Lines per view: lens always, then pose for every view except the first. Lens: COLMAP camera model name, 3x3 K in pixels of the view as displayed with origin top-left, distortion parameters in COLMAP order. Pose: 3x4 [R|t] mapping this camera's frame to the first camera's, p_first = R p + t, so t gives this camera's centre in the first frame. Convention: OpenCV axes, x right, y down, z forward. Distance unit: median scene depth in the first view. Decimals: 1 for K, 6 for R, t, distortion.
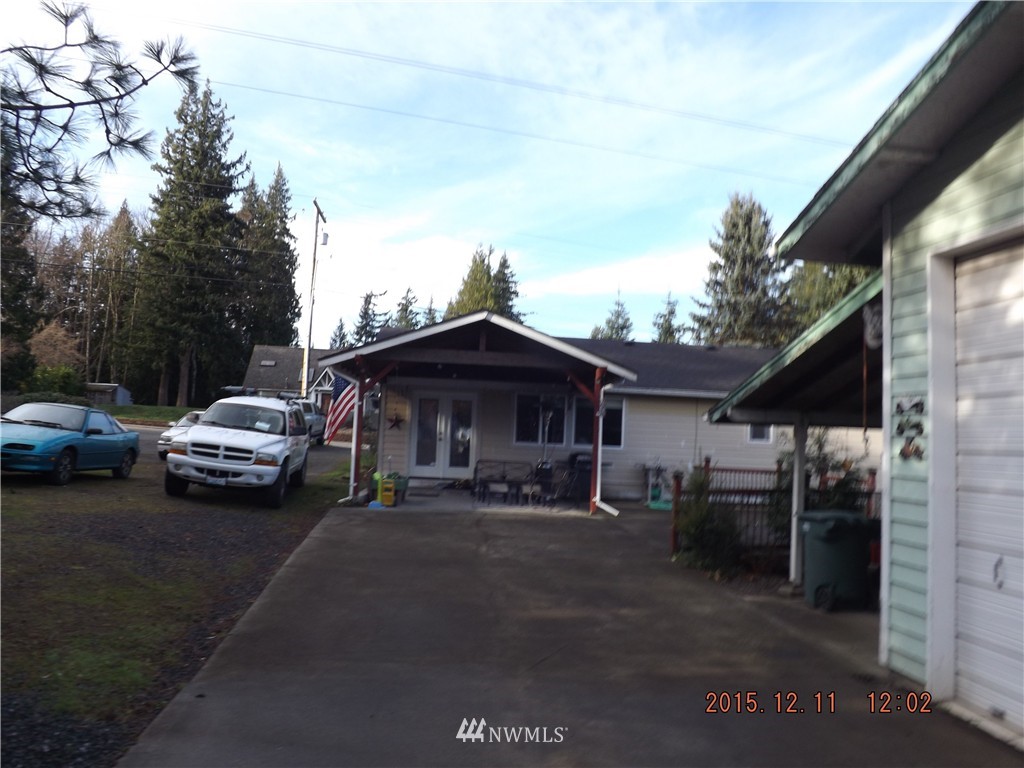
lens RADIAL K [[743.0, 0, 497.2], [0, 743.0, 383.7], [0, 0, 1]] dist [-0.082710, 0.039274]
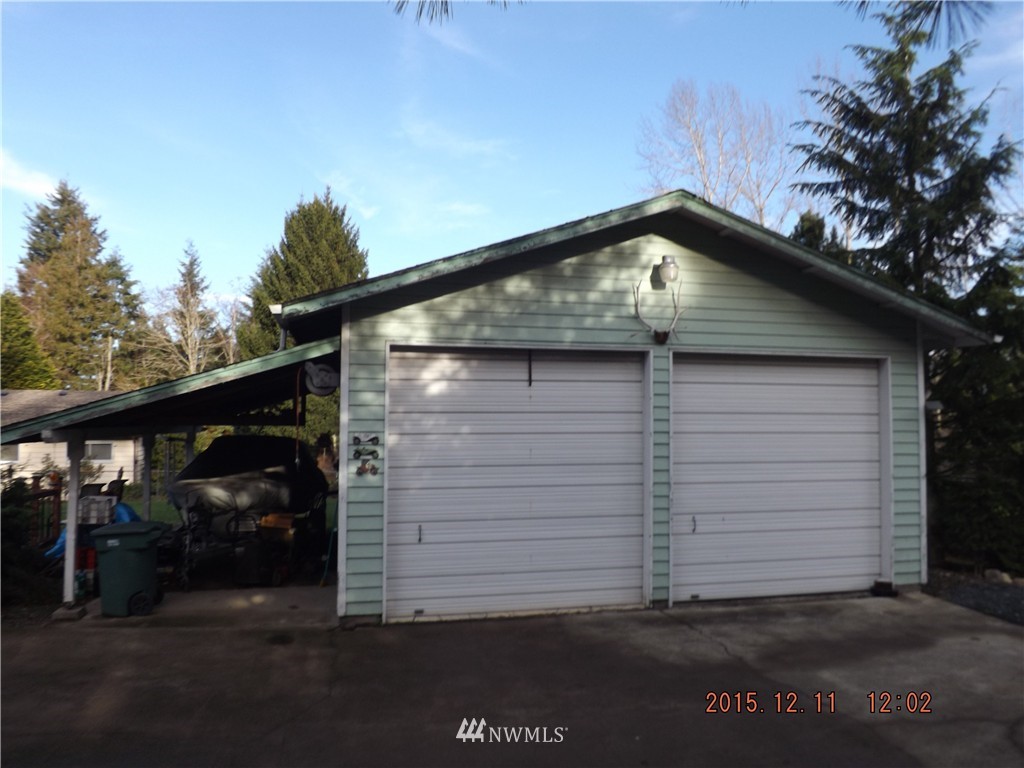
lens RADIAL K [[743.0, 0, 497.2], [0, 743.0, 383.7], [0, 0, 1]] dist [-0.082710, 0.039274]
pose [[-0.110929, 0.006157, 0.993809, -1.016289], [-0.079646, 0.996709, -0.015066, -0.085328], [-0.990632, -0.080825, -0.110074, 0.918865]]
